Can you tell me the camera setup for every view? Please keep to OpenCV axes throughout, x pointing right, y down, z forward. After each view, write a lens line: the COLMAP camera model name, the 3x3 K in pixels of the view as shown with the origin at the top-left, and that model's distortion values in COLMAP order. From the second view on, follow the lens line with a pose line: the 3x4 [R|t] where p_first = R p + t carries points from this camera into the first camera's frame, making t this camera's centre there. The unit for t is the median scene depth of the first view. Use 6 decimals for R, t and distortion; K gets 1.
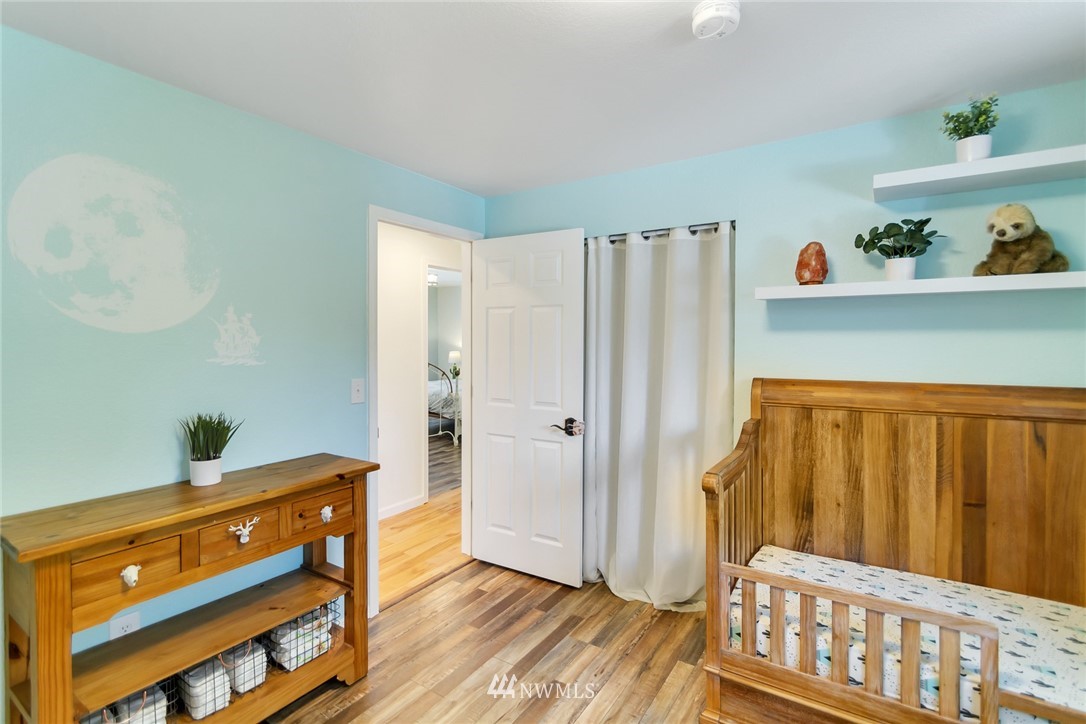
lens RADIAL K [[490.6, 0, 547.3], [0, 490.6, 342.6], [0, 0, 1]] dist [-0.000123, 0.000047]
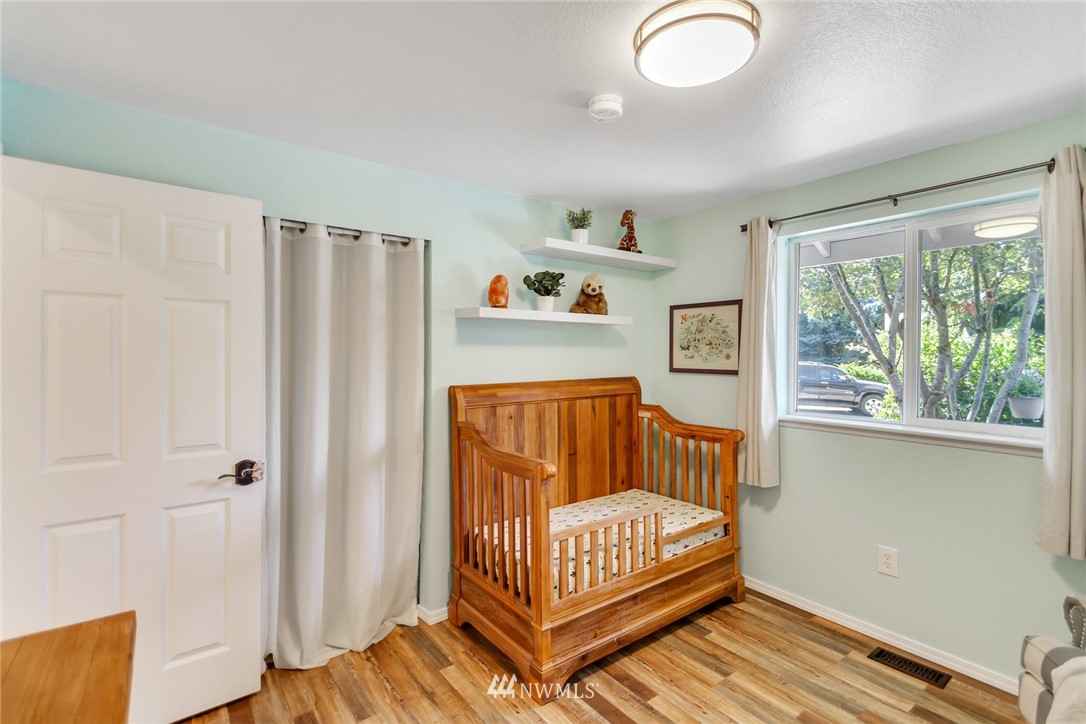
lens RADIAL K [[505.4, 0, 540.6], [0, 505.4, 344.3], [0, 0, 1]] dist [0.000090, -0.000176]
pose [[0.365580, 0.013607, 0.930681, -0.663883], [0.003400, 0.999867, -0.015954, -0.004047], [-0.930774, 0.008997, 0.365485, 0.445191]]
